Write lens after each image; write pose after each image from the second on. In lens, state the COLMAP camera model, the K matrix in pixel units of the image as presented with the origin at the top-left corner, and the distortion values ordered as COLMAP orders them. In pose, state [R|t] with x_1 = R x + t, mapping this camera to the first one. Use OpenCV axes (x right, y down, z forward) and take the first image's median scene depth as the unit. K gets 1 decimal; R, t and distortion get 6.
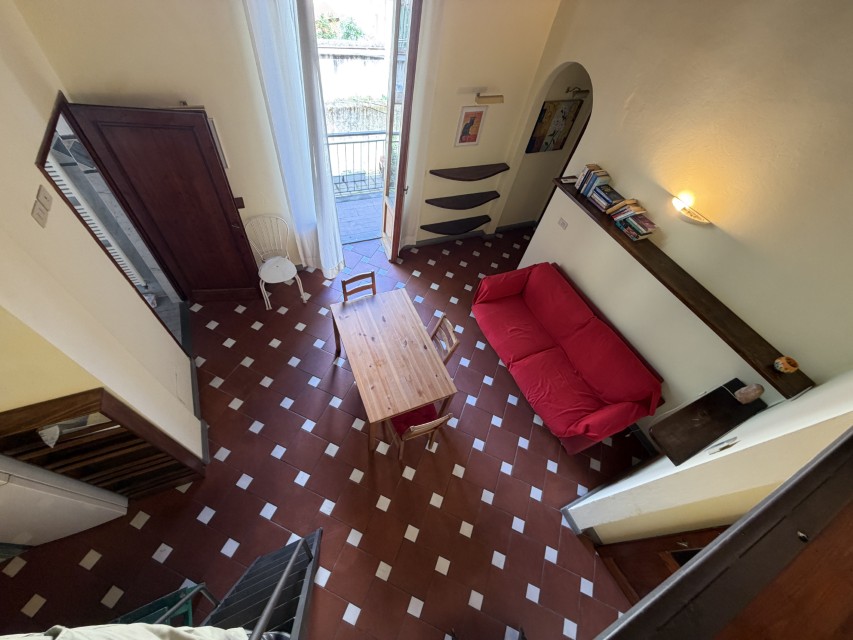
lens RADIAL K [[339.5, 0, 425.5], [0, 339.5, 318.0], [0, 0, 1]] dist [0.001049, -0.000443]
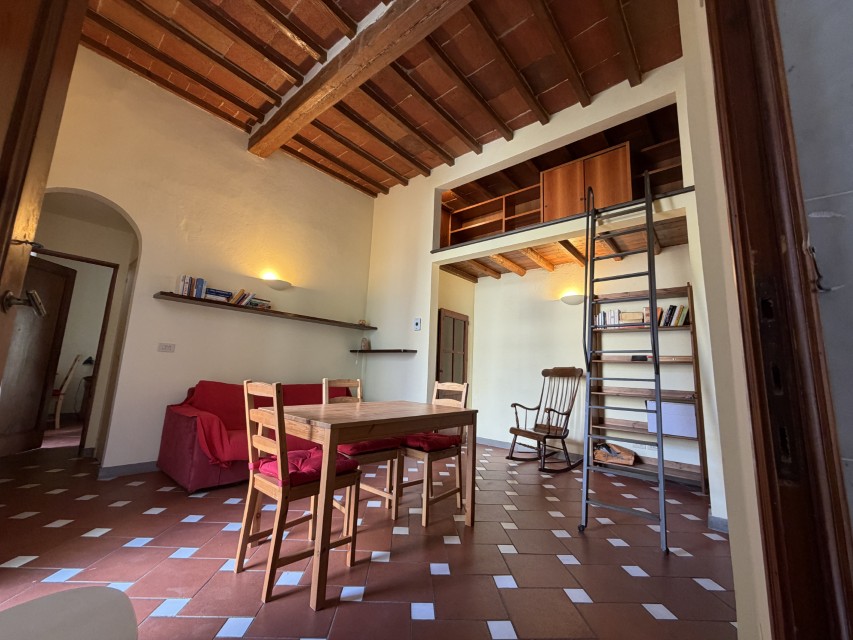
lens RADIAL K [[339.5, 0, 429.5], [0, 339.5, 320.0], [0, 0, 1]] dist [0.001049, -0.000443]
pose [[-0.425279, -0.023652, 0.904753, -0.664547], [0.654613, 0.682281, 0.325537, -0.171739], [-0.624996, 0.730707, -0.274677, 0.781282]]
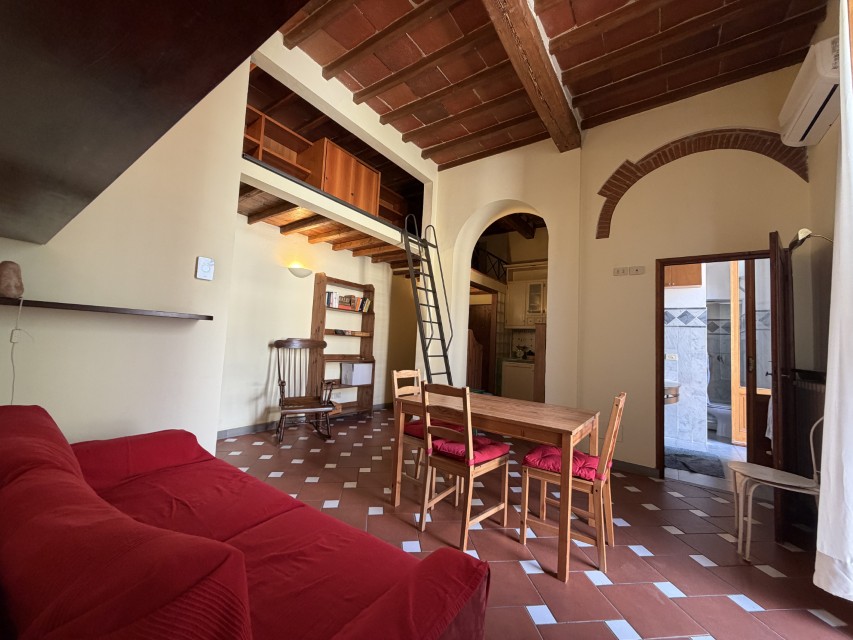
lens RADIAL K [[339.5, 0, 425.3], [0, 339.5, 317.2], [0, 0, 1]] dist [0.001049, -0.000443]
pose [[-0.844984, -0.214771, -0.489771, 0.372237], [-0.504710, 0.623076, 0.597531, -0.348734], [0.176832, 0.752097, -0.634886, 1.053210]]
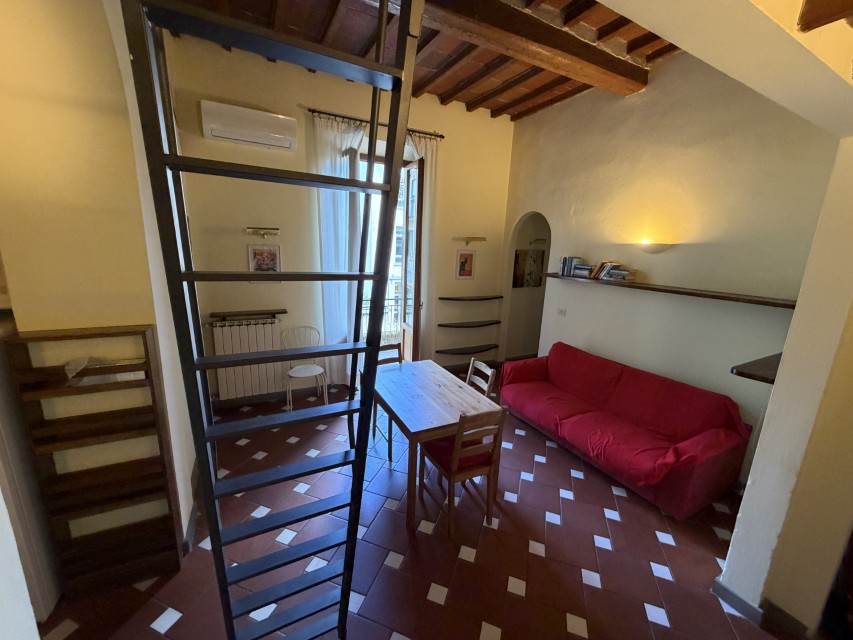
lens RADIAL K [[339.5, 0, 426.0], [0, 339.5, 318.0], [0, 0, 1]] dist [0.001049, -0.000443]
pose [[0.993375, -0.111490, 0.027848, -0.079721], [0.103503, 0.762763, -0.638342, 0.421266], [0.049927, 0.636995, 0.769249, 0.117717]]
